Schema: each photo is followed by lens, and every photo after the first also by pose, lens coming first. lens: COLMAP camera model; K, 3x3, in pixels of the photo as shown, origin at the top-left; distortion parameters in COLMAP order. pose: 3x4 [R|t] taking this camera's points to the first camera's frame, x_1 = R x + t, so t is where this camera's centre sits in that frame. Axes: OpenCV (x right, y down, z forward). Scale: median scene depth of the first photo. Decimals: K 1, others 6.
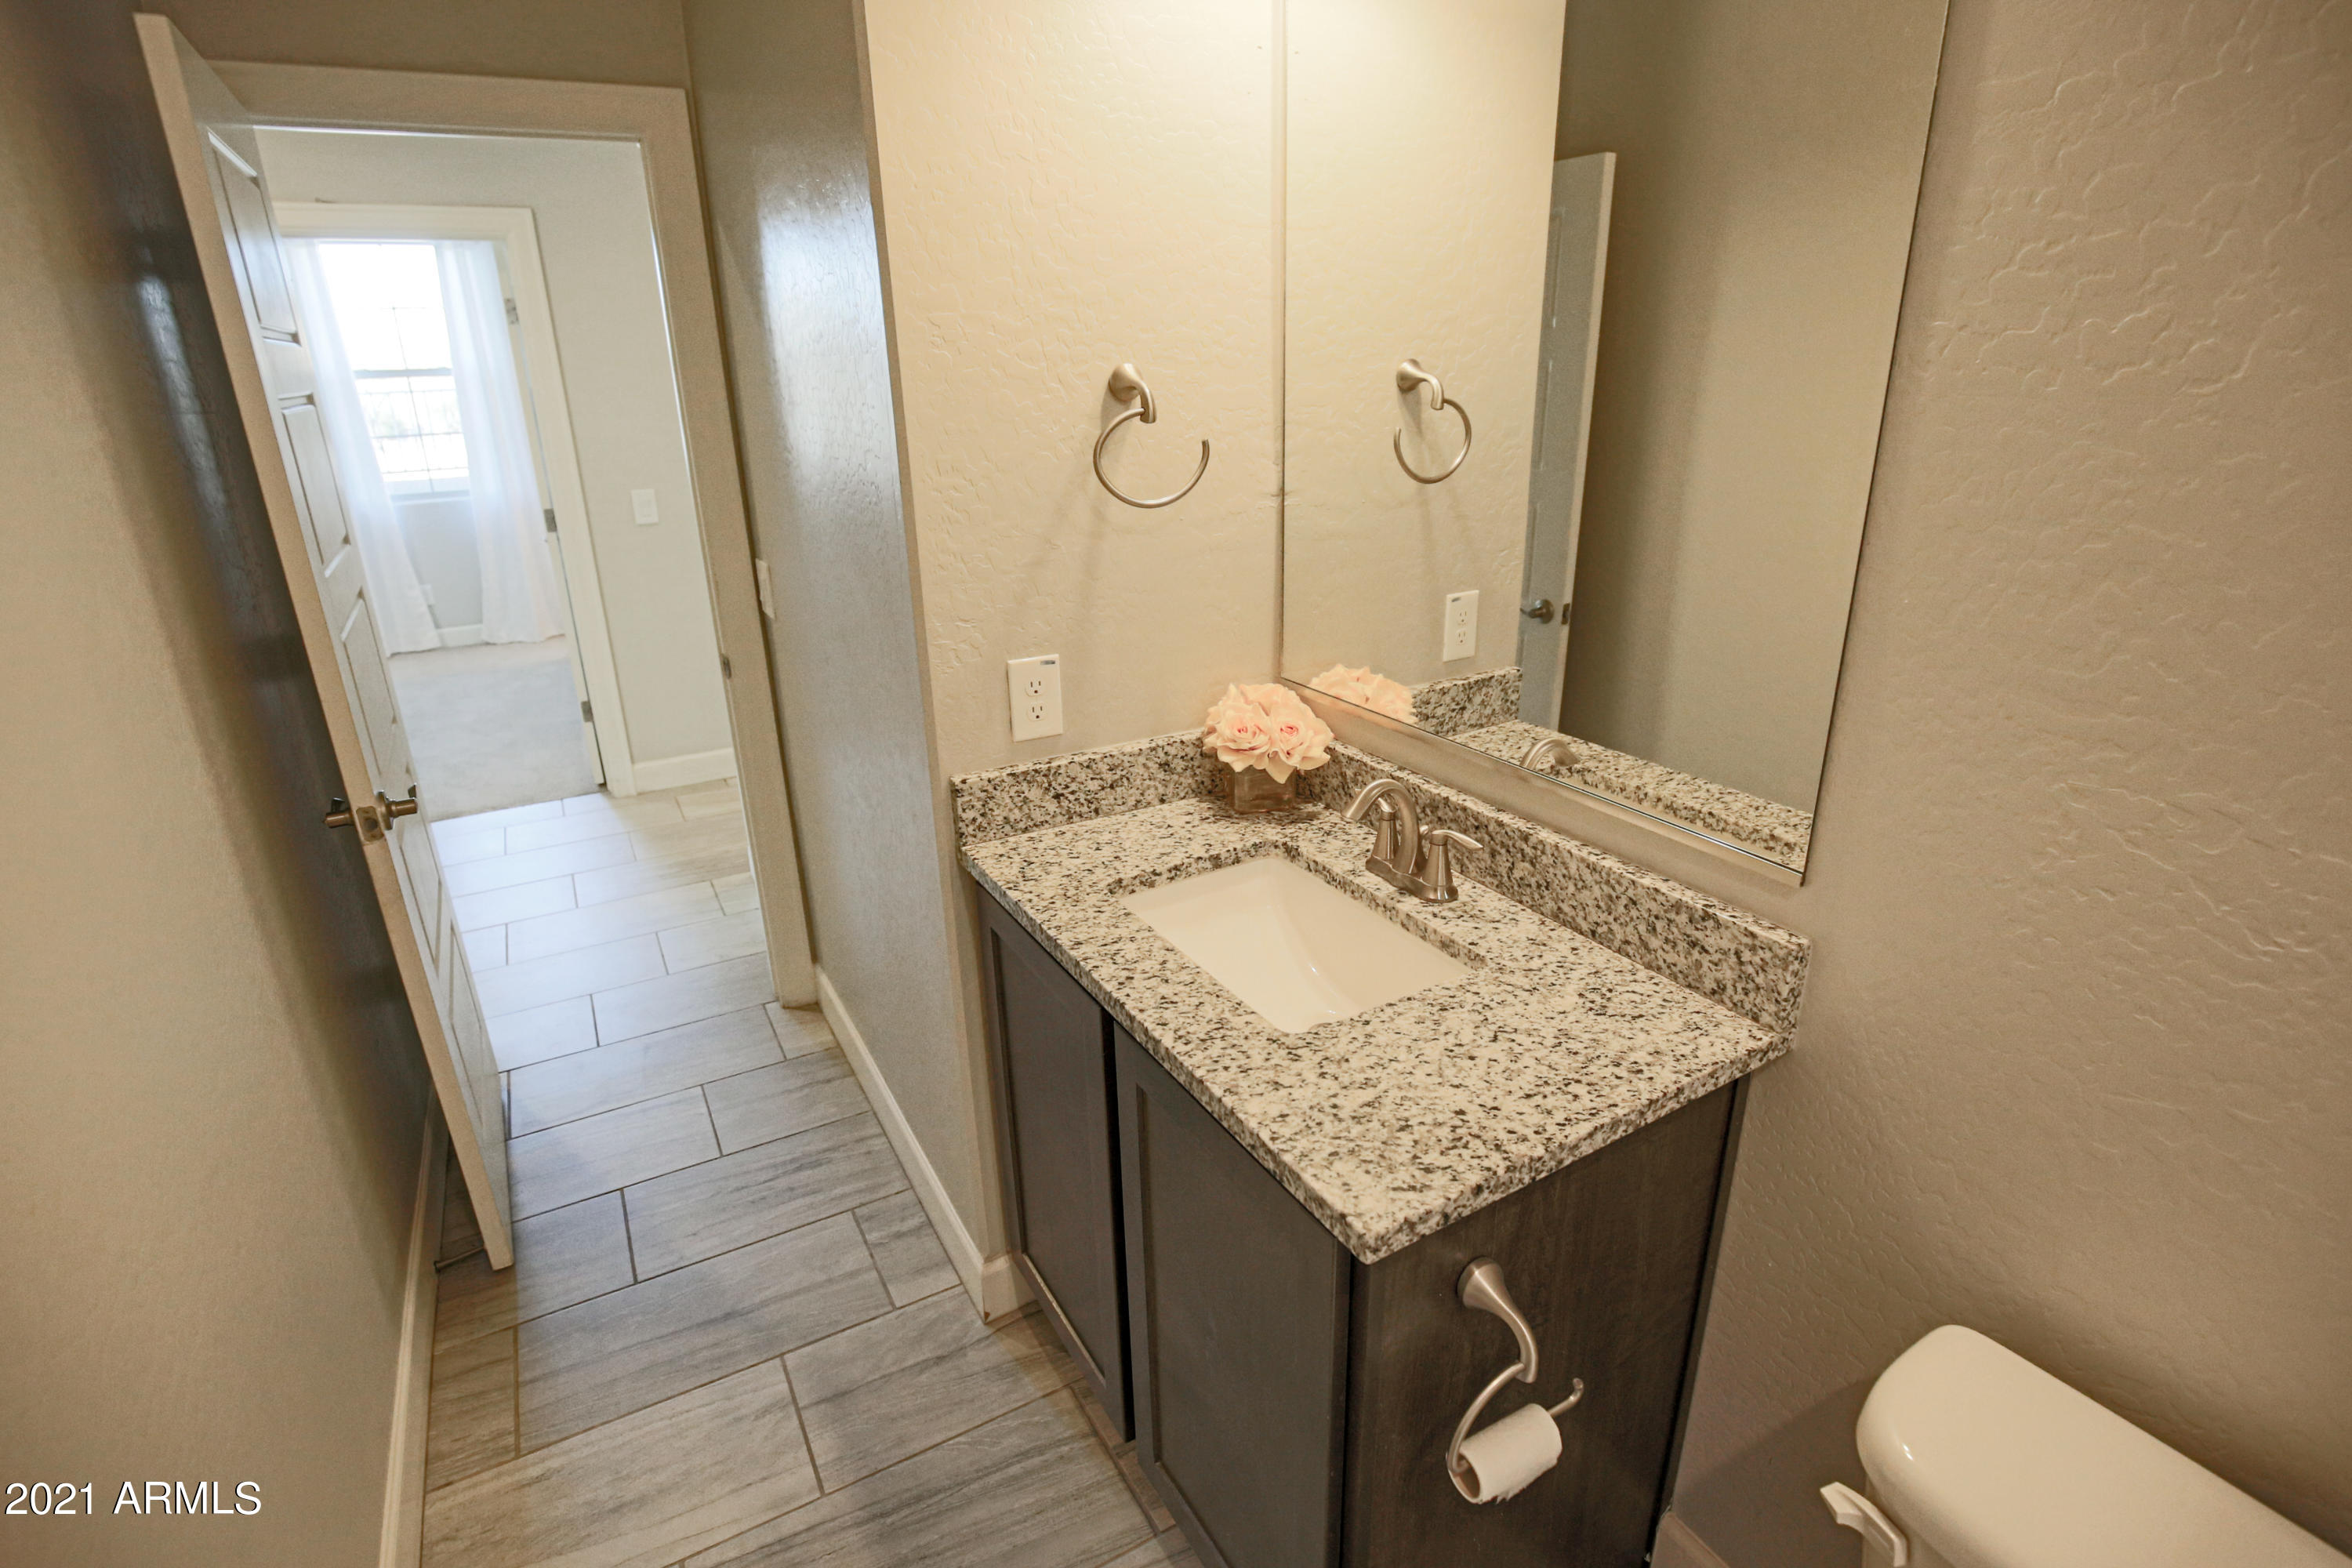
lens RADIAL K [[1157.4, 0, 1179.3], [0, 1157.4, 778.1], [0, 0, 1]] dist [-0.038860, 0.007425]
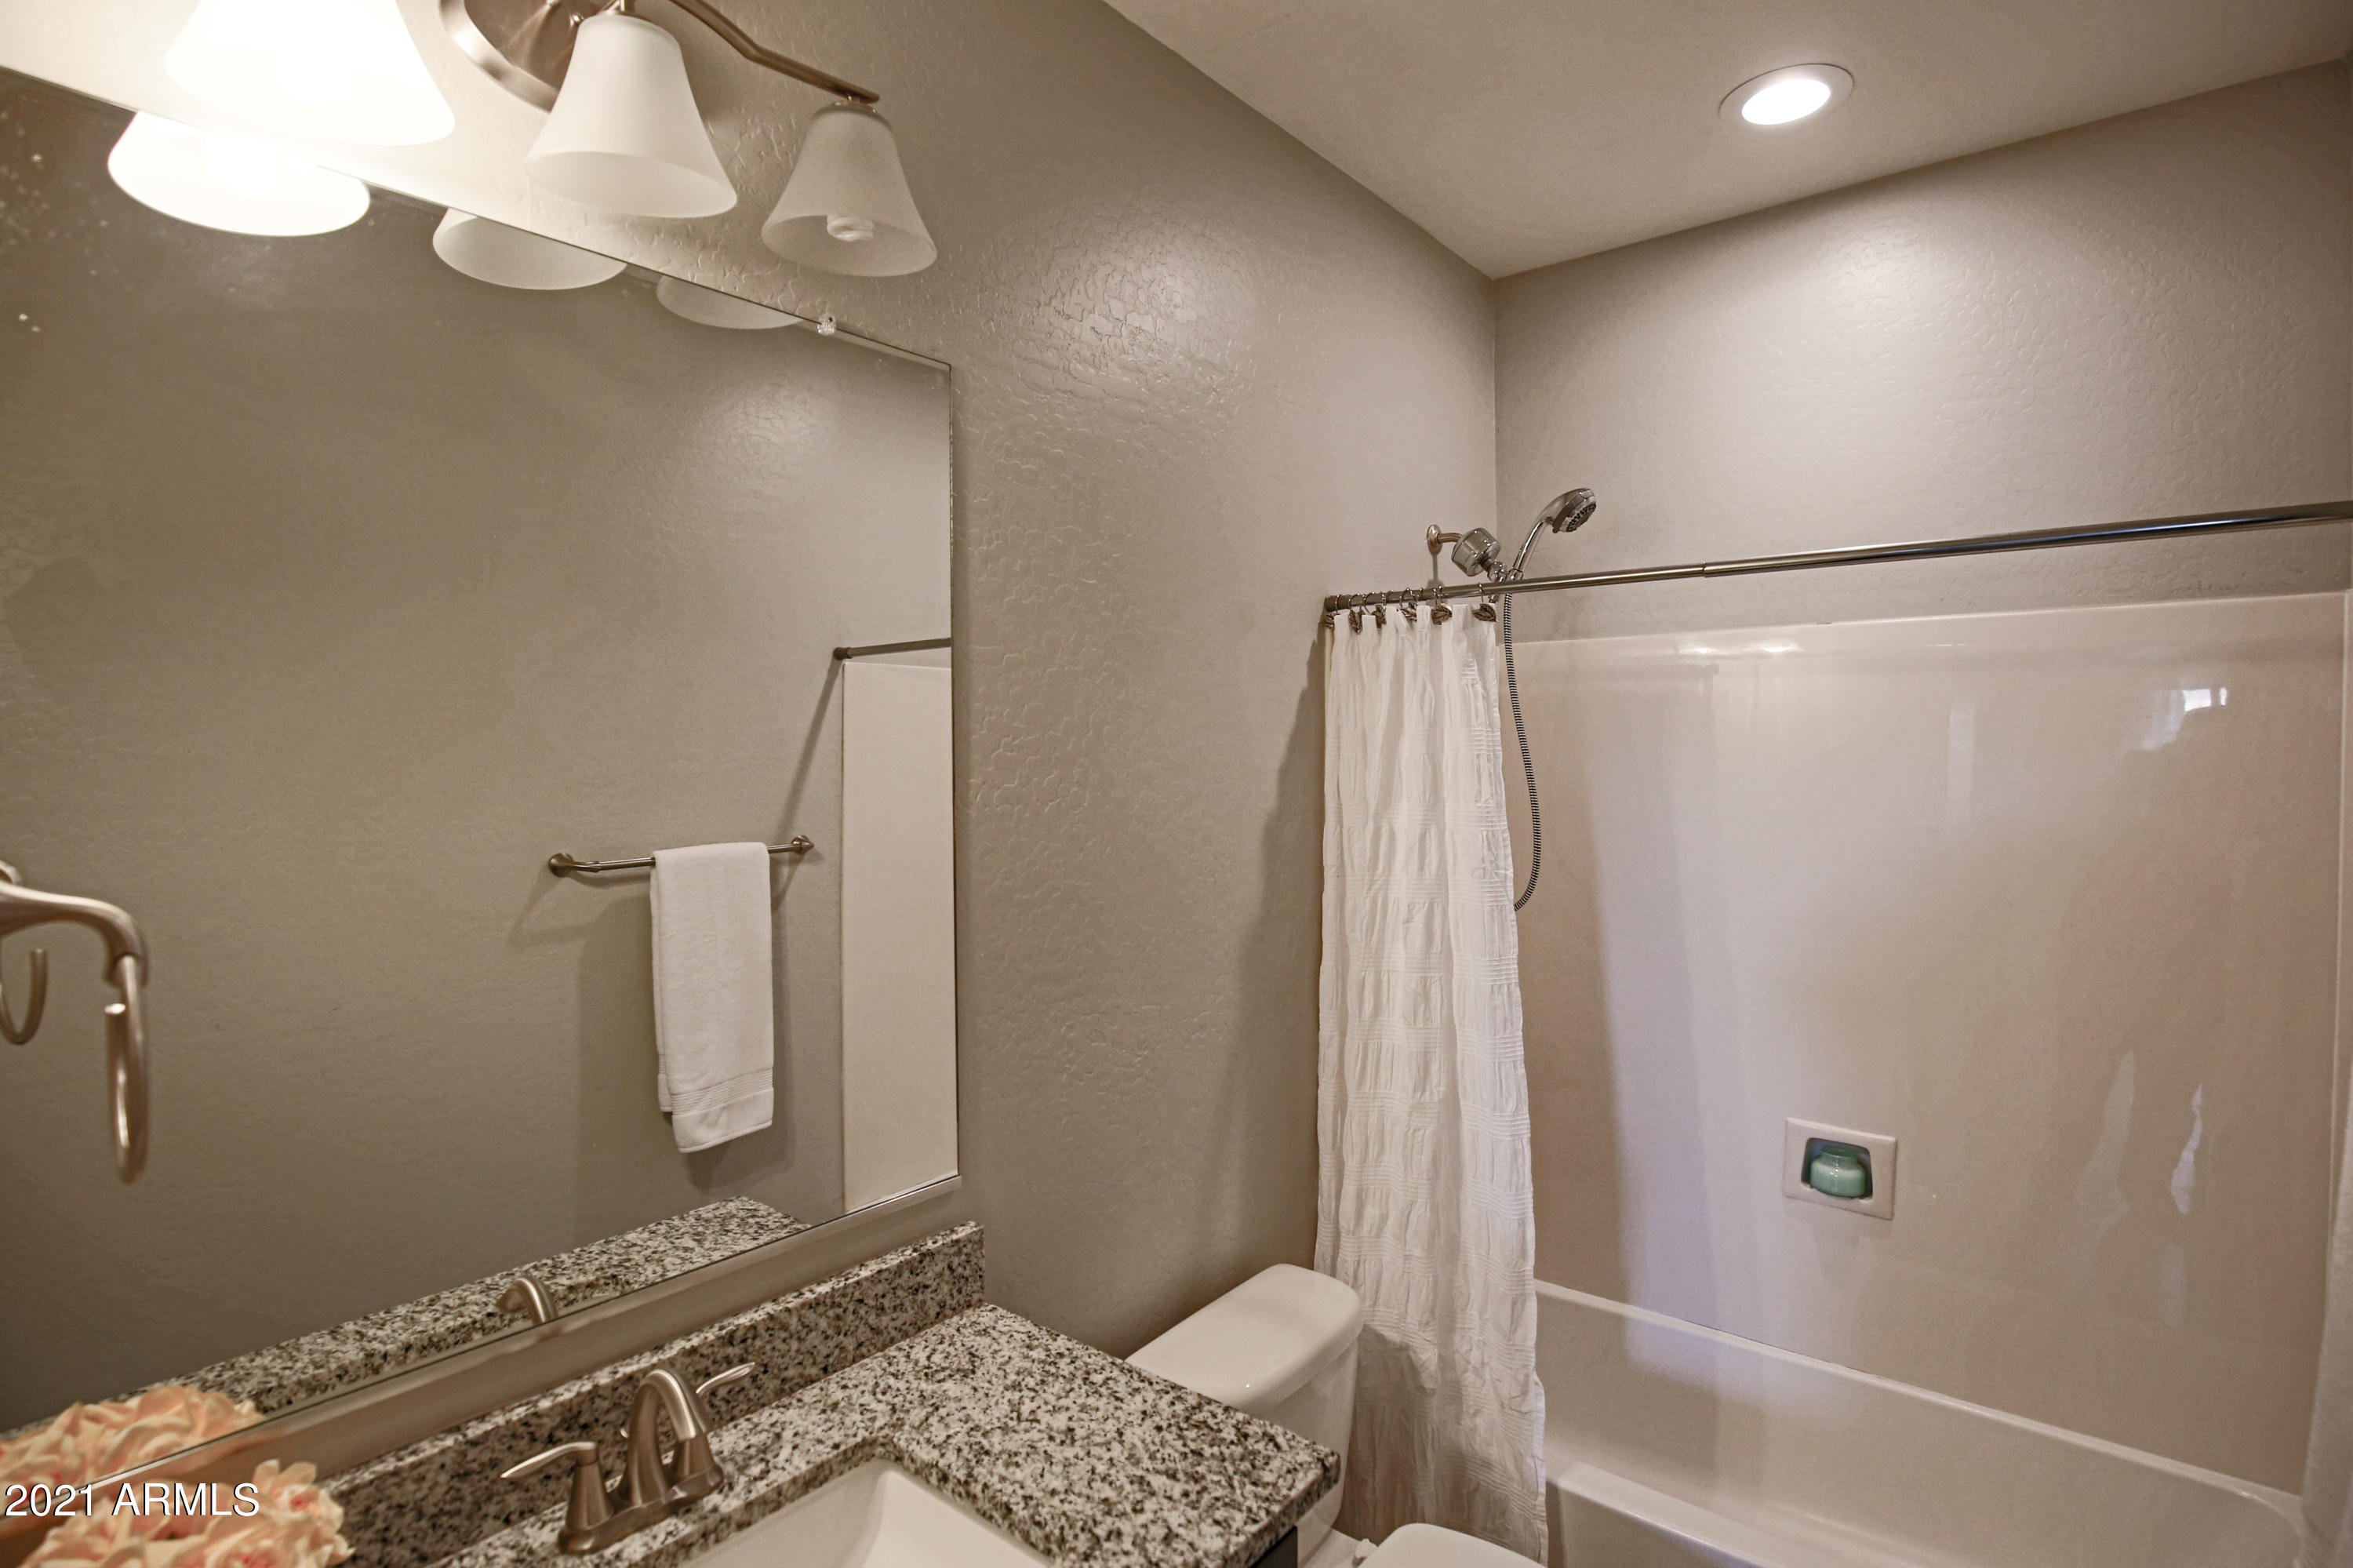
lens RADIAL K [[1157.9, 0, 1179.8], [0, 1157.9, 778.1], [0, 0, 1]] dist [-0.038860, 0.007425]
pose [[-0.361517, 0.009535, 0.932317, -0.664177], [0.332163, 0.935656, 0.119230, -0.354134], [-0.871191, 0.352785, -0.341422, 0.915358]]
